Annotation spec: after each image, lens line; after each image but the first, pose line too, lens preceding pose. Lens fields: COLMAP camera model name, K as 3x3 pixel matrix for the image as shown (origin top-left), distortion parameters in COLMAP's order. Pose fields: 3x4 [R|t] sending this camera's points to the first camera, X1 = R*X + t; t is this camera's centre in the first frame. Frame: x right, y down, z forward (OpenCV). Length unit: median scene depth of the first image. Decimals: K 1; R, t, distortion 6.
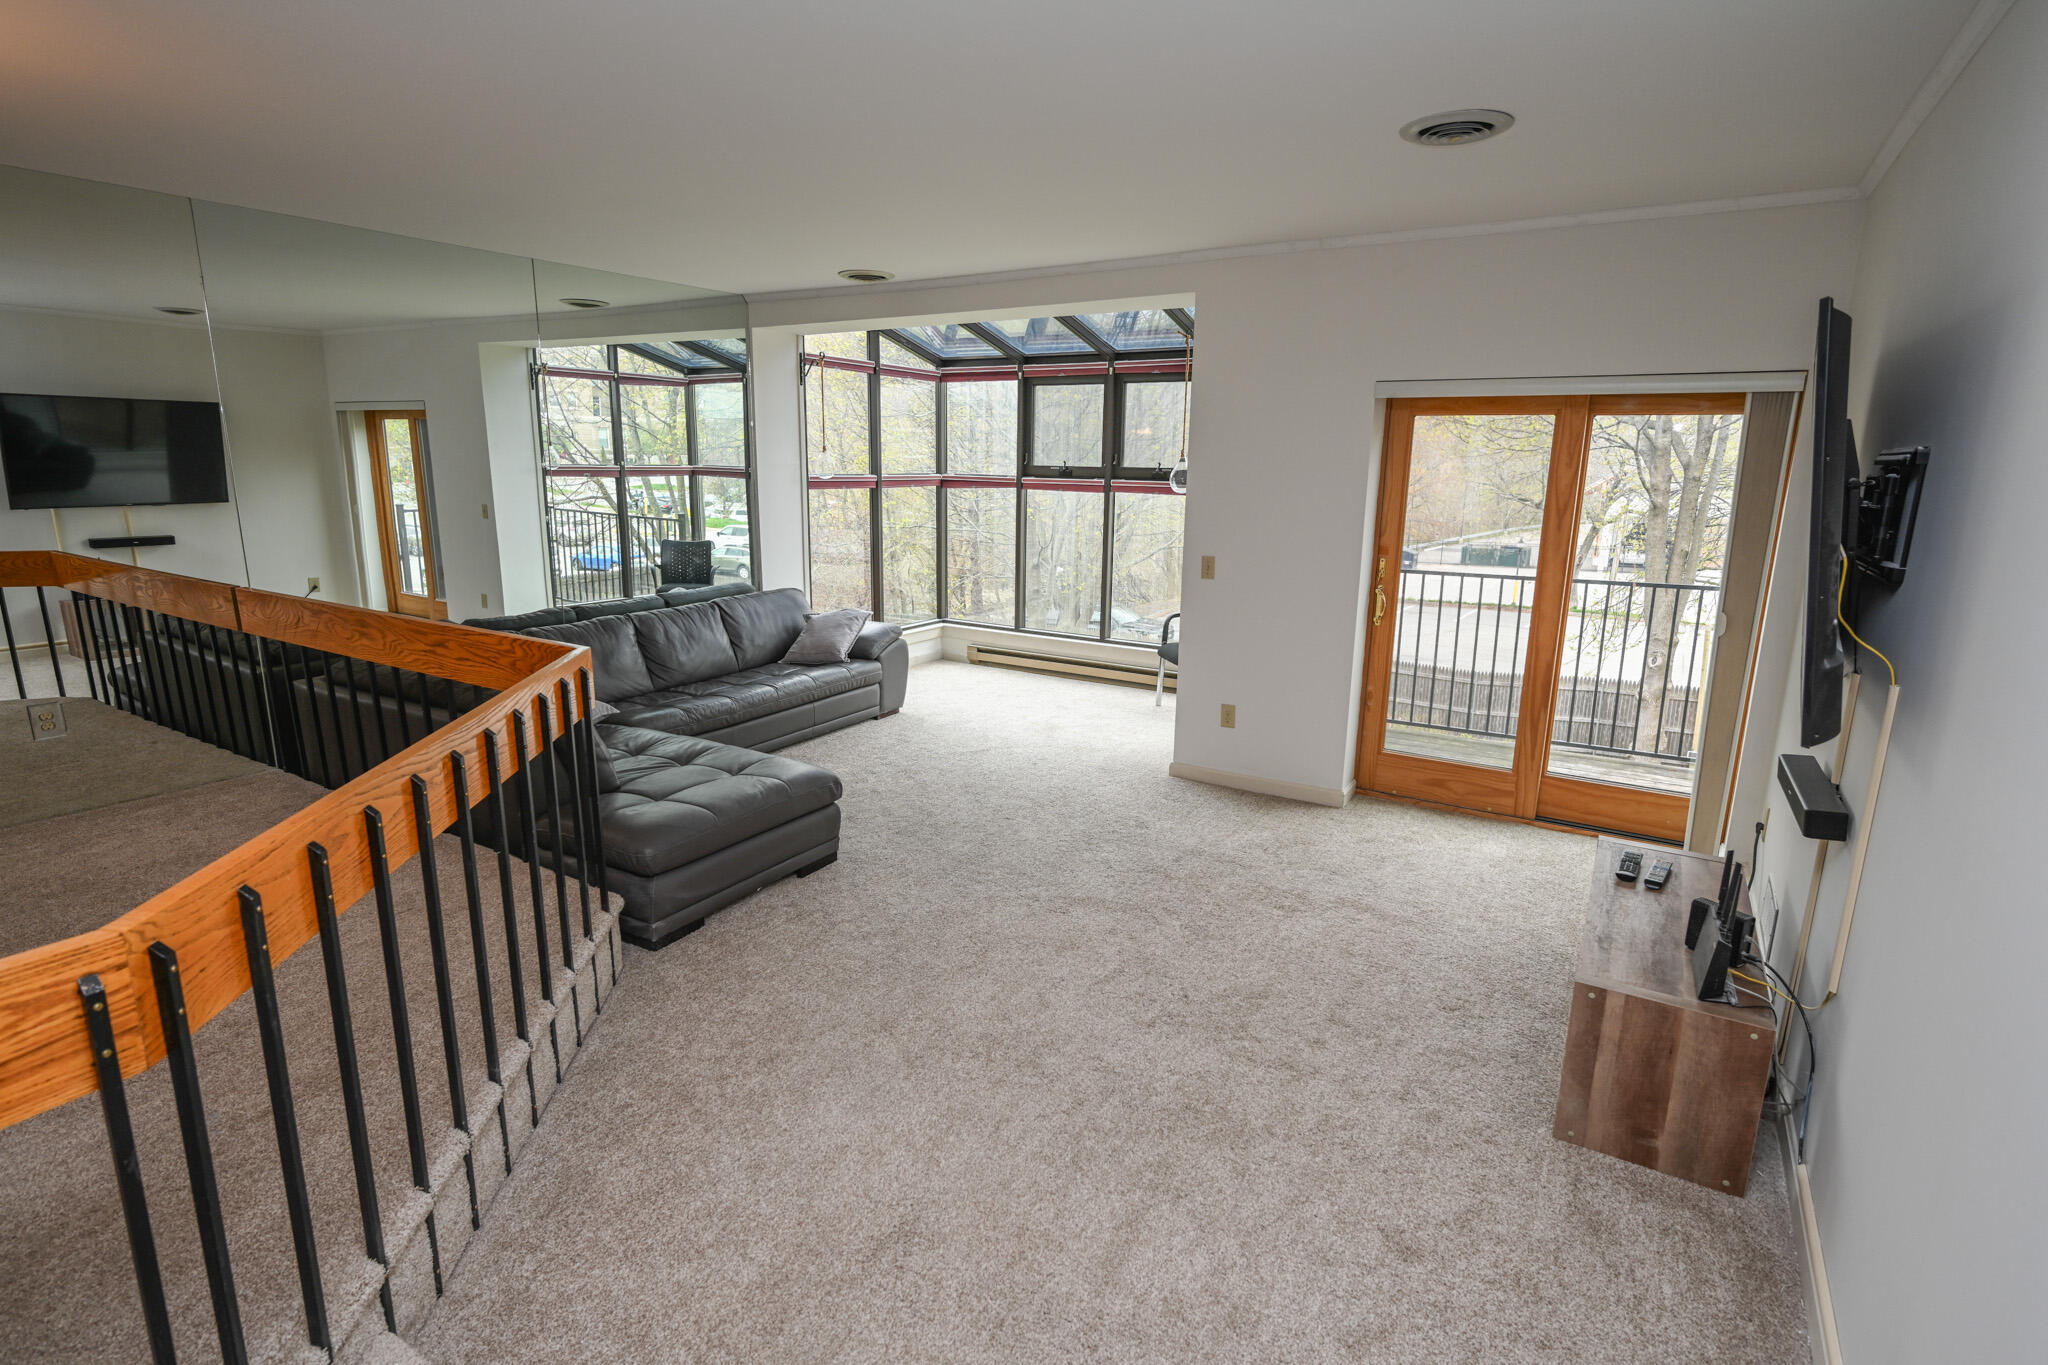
lens RADIAL K [[1003.5, 0, 1022.0], [0, 1003.5, 673.4], [0, 0, 1]] dist [-0.002055, -0.000492]
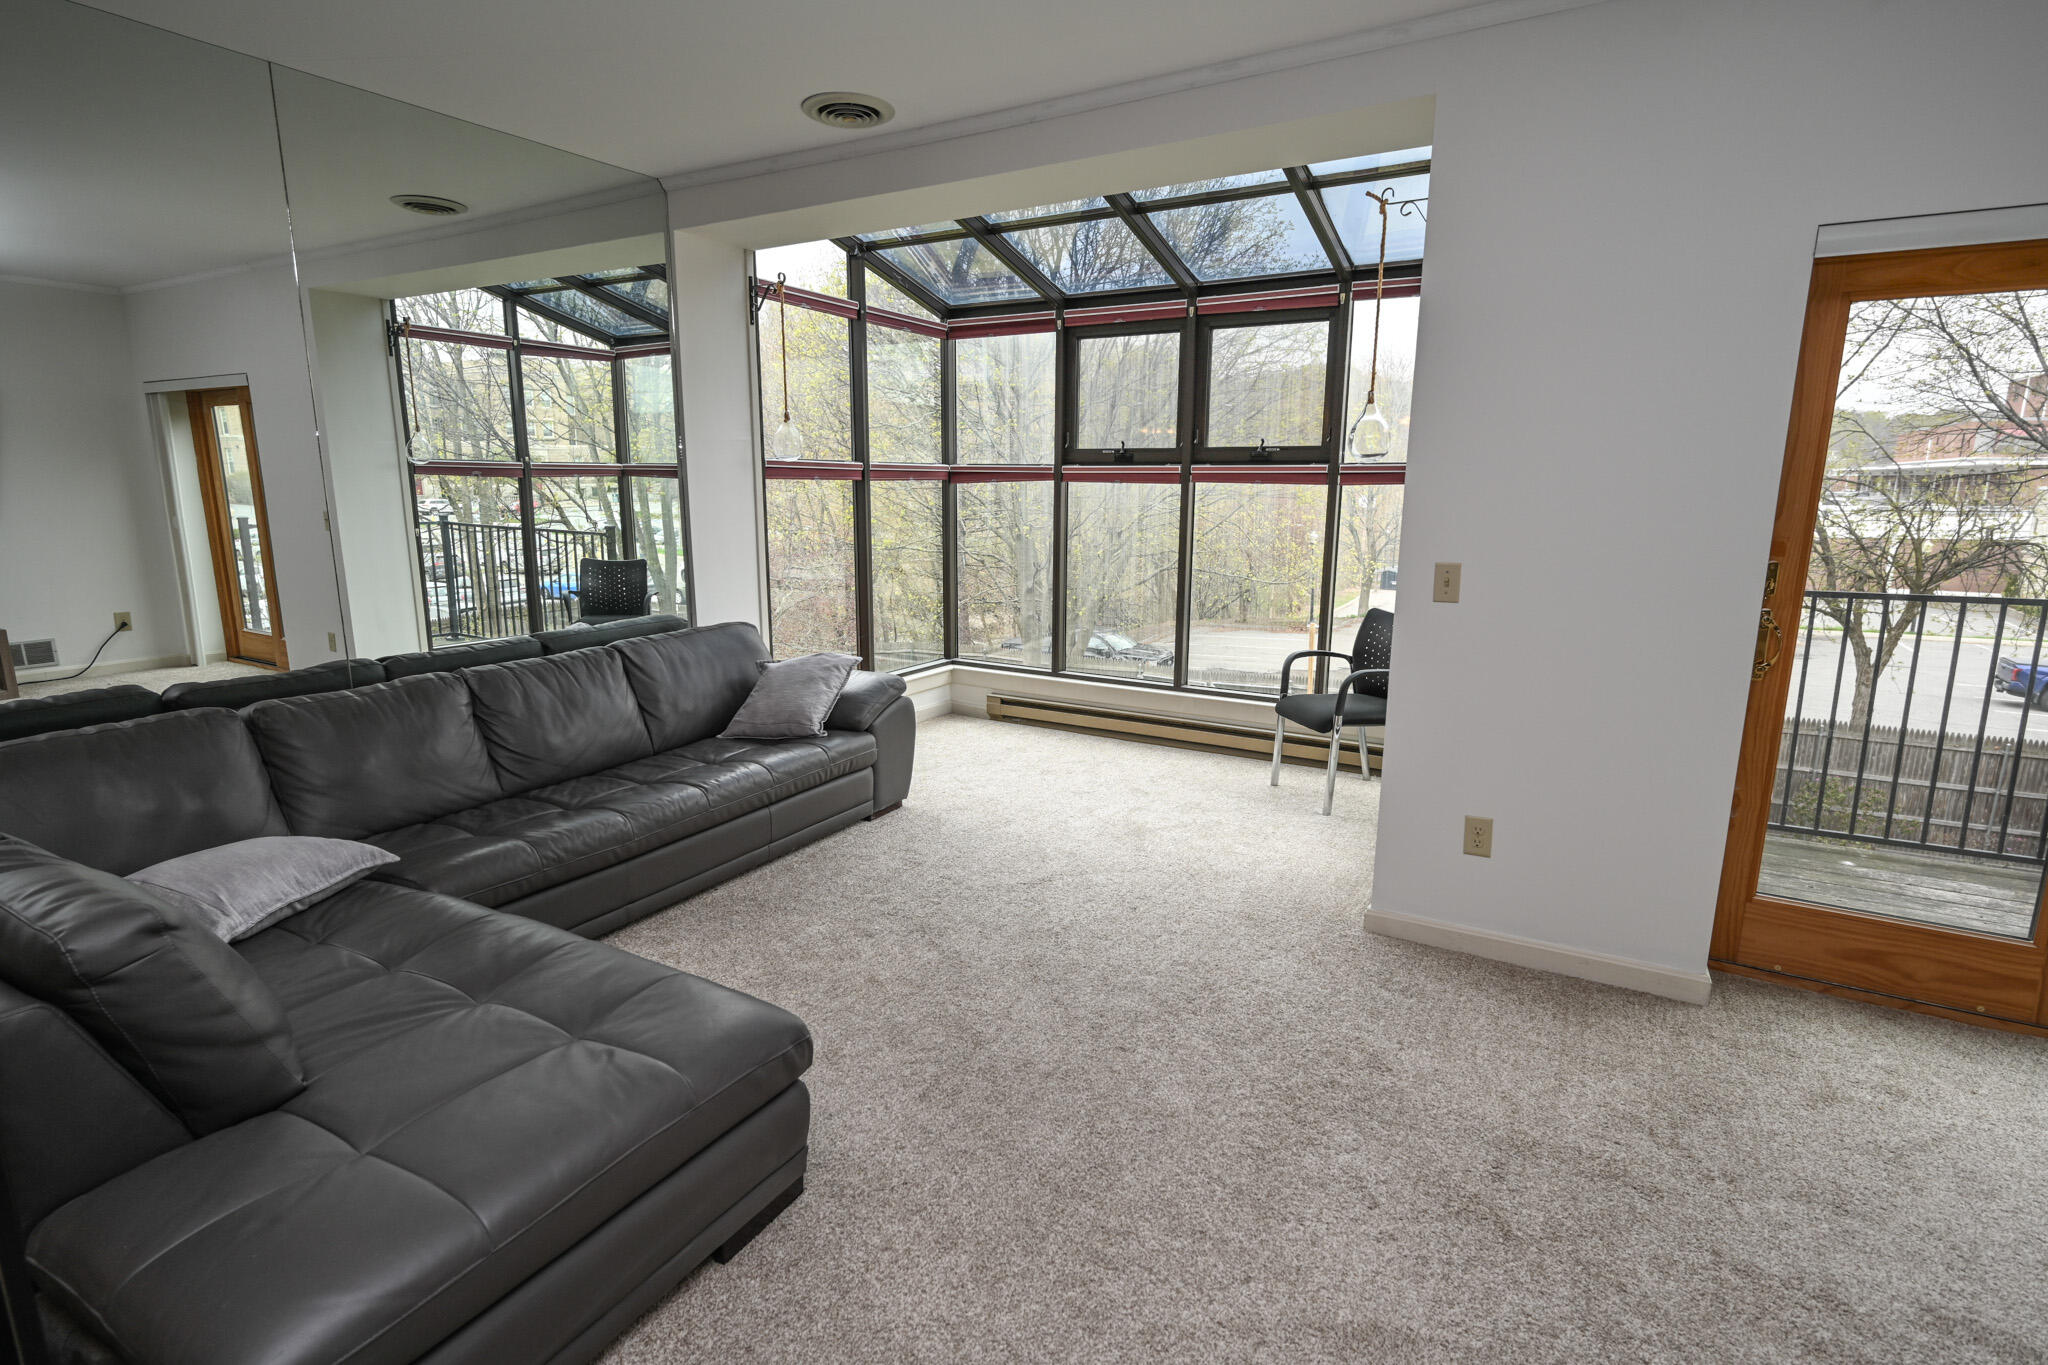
lens RADIAL K [[1001.3, 0, 1024.0], [0, 1001.3, 682.5], [0, 0, 1]] dist [0.000100, 0.000055]
pose [[0.999657, -0.012936, 0.022759, -0.050981], [0.013280, 0.999799, -0.015029, -0.029937], [-0.022560, 0.015326, 0.999628, 0.303975]]
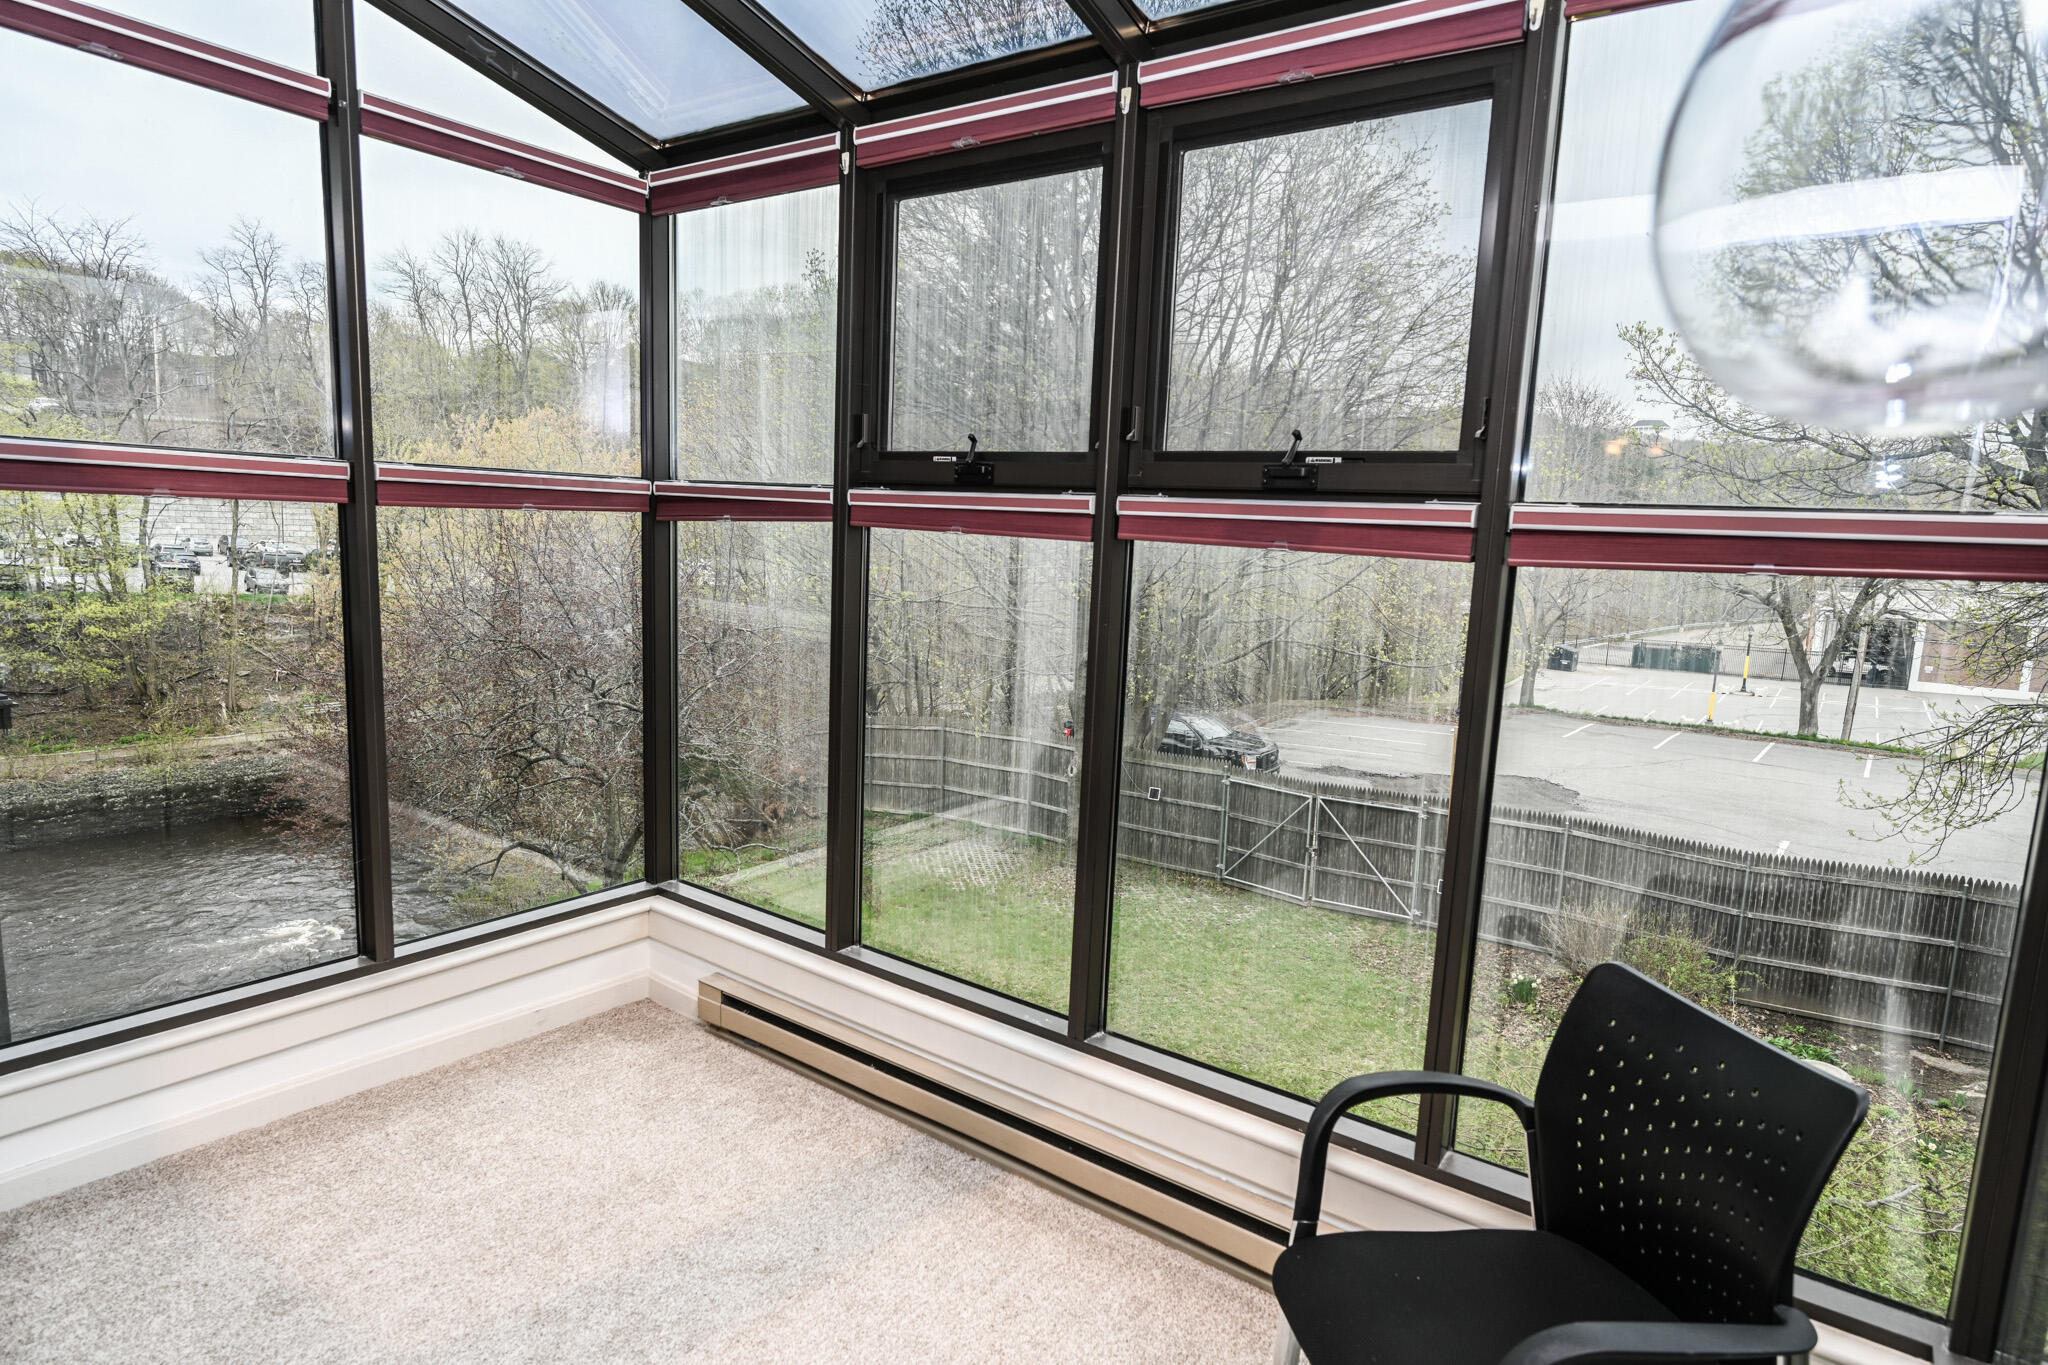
lens RADIAL K [[1132.3, 0, 1024.0], [0, 1132.3, 682.5], [0, 0, 1]] dist [-0.000062, -0.000195]
pose [[0.997064, 0.037585, -0.066719, 0.089714], [-0.042350, 0.996541, -0.071506, -0.122361], [0.063801, 0.074121, 0.995206, 0.719132]]
